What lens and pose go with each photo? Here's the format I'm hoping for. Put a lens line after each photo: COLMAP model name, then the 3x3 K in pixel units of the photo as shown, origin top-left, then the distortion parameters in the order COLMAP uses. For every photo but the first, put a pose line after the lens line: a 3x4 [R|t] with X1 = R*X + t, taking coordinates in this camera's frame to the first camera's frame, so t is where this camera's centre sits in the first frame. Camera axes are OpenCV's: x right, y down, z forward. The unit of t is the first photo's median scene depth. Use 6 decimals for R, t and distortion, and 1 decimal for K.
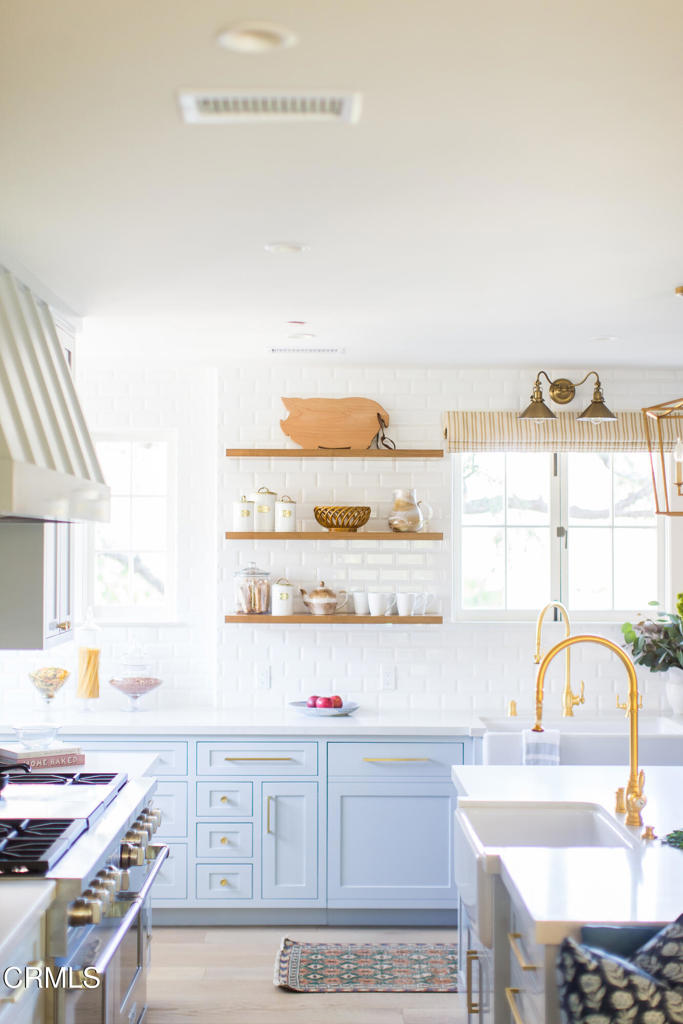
lens RADIAL K [[1503.2, 0, 348.4], [0, 1503.2, 507.6], [0, 0, 1]] dist [-0.050977, 0.000000]
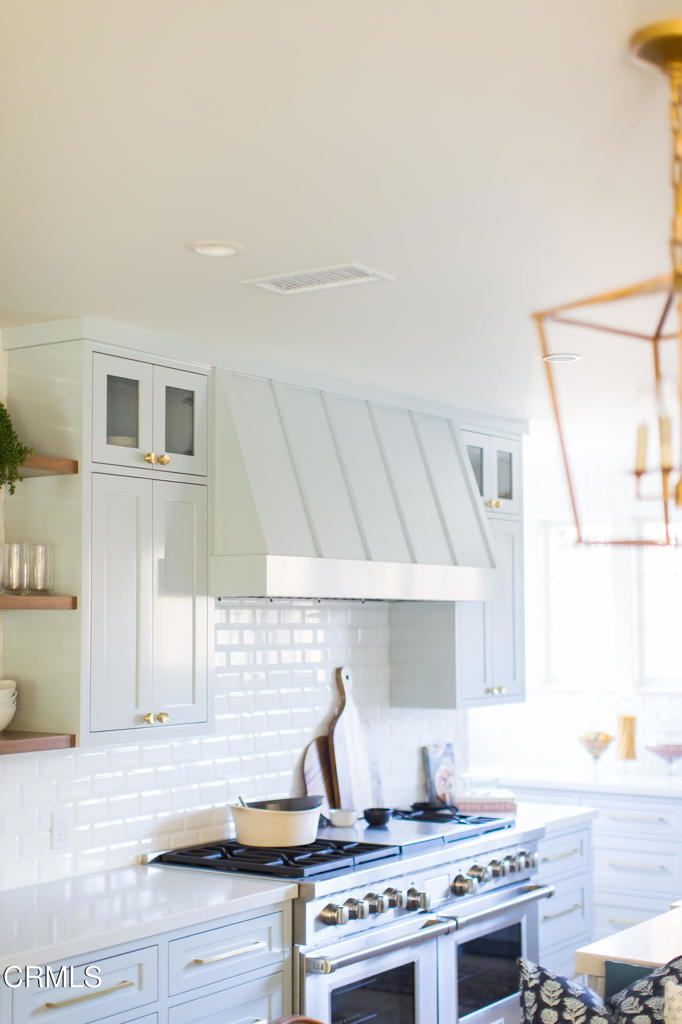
lens RADIAL K [[1503.2, 0, 339.8], [0, 1503.2, 513.6], [0, 0, 1]] dist [-0.050977, 0.000000]
pose [[0.820713, -0.043090, -0.569713, 0.285447], [0.016996, 0.998552, -0.051040, -0.000252], [0.571087, 0.032207, 0.820257, -0.018676]]
